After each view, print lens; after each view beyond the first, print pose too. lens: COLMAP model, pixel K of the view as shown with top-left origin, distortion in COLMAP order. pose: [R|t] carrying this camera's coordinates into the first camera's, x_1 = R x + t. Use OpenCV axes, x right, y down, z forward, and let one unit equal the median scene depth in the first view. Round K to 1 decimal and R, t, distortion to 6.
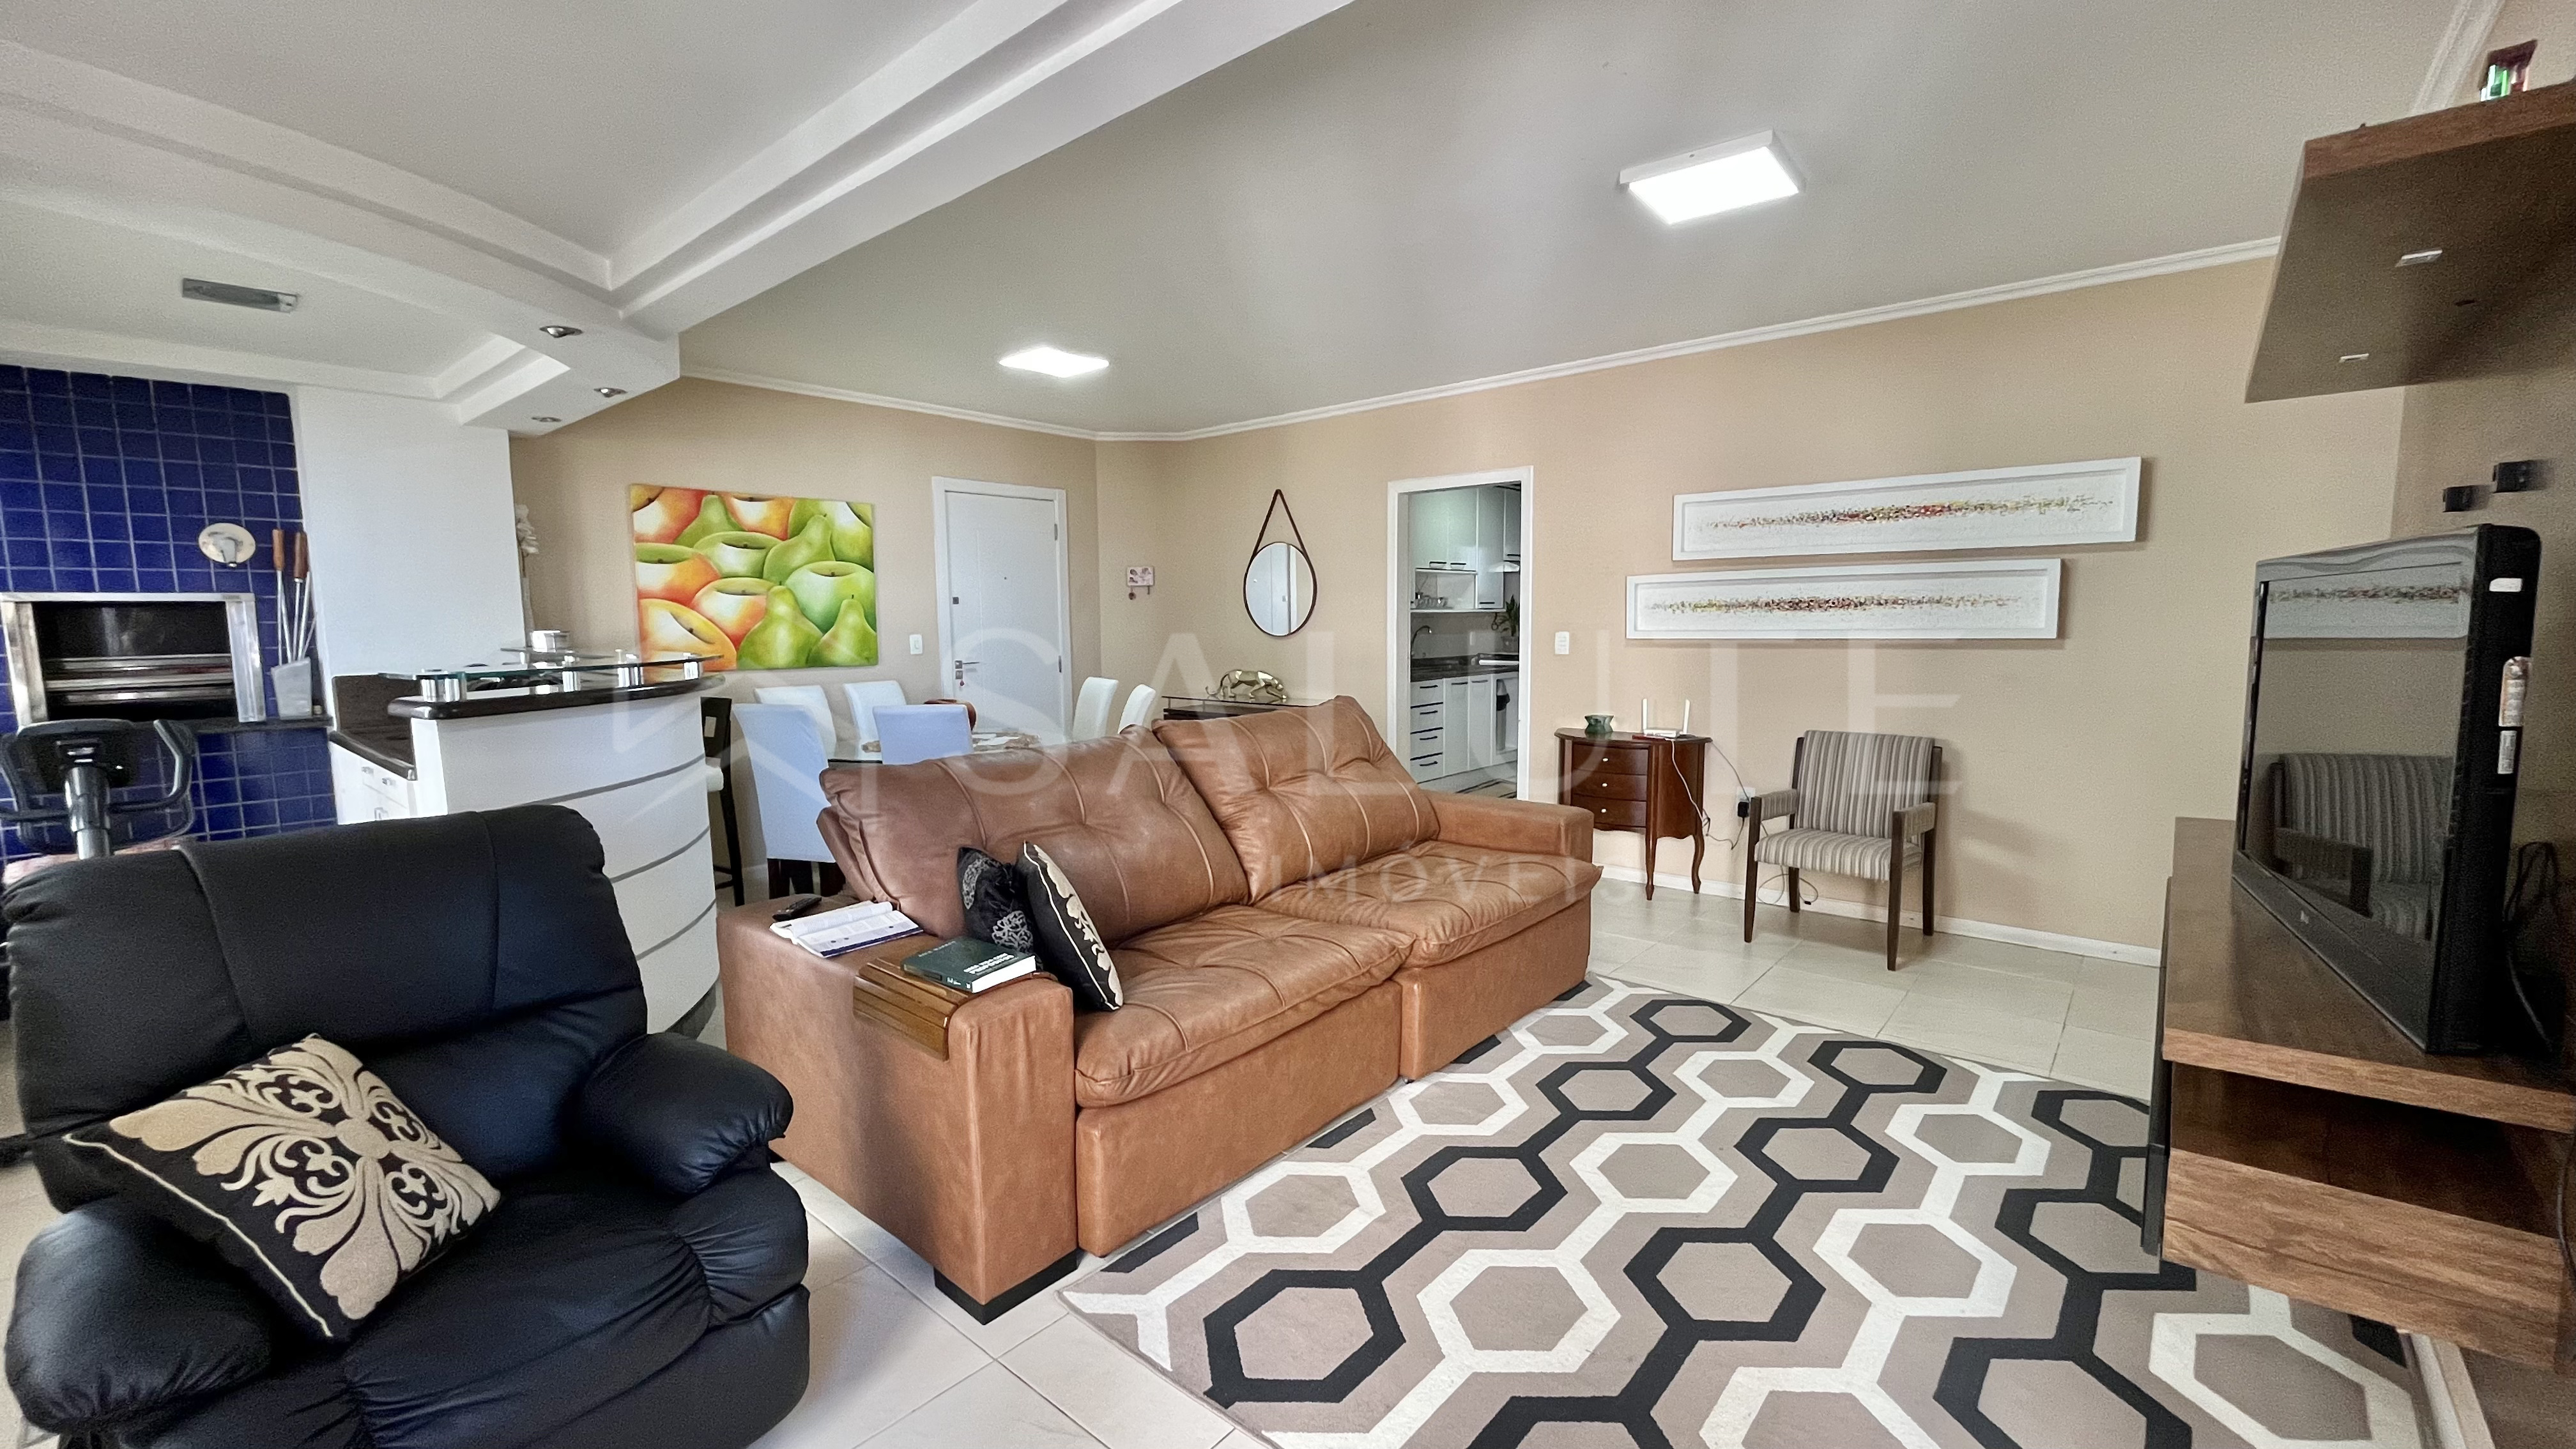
lens RADIAL K [[1045.7, 0, 1286.4], [0, 1045.7, 729.7], [0, 0, 1]] dist [-0.008490, -0.000387]
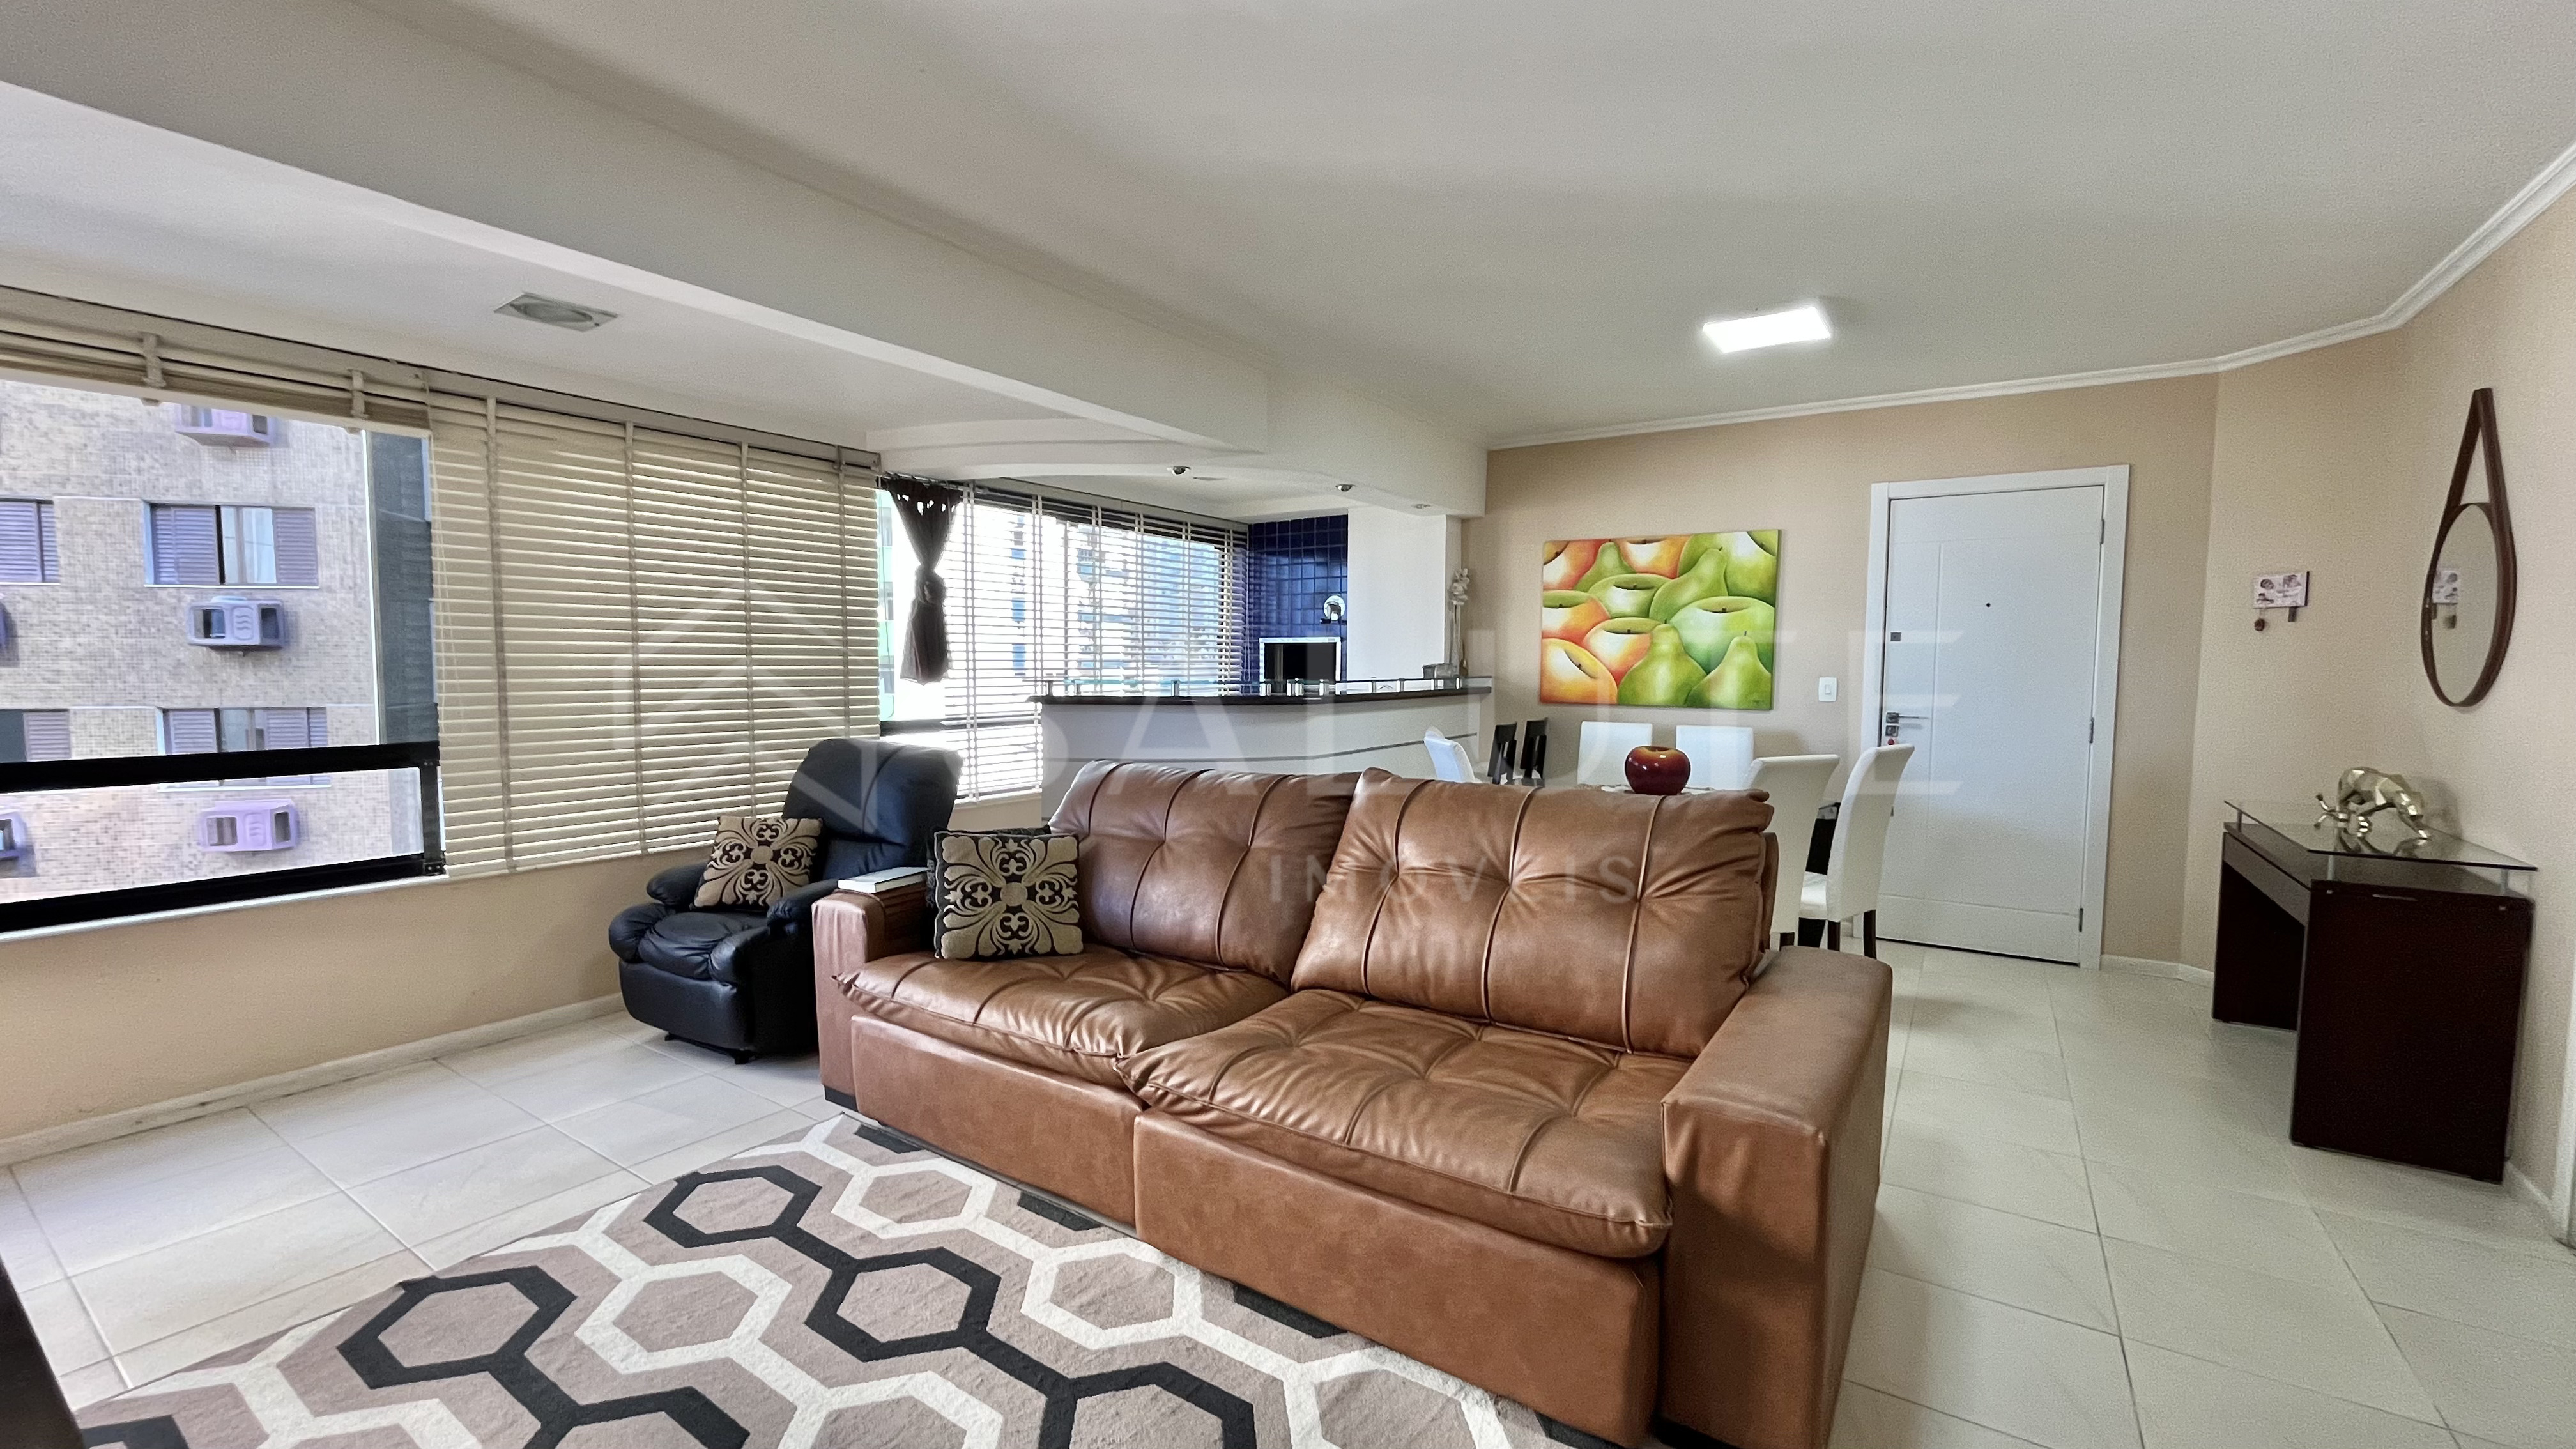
lens RADIAL K [[1045.7, 0, 1270.7], [0, 1045.7, 726.9], [0, 0, 1]] dist [-0.008490, -0.000387]
pose [[0.113457, 0.071357, -0.990977, 0.476236], [-0.115847, 0.991564, 0.058136, -0.055070], [0.986766, 0.108206, 0.120766, 0.520051]]
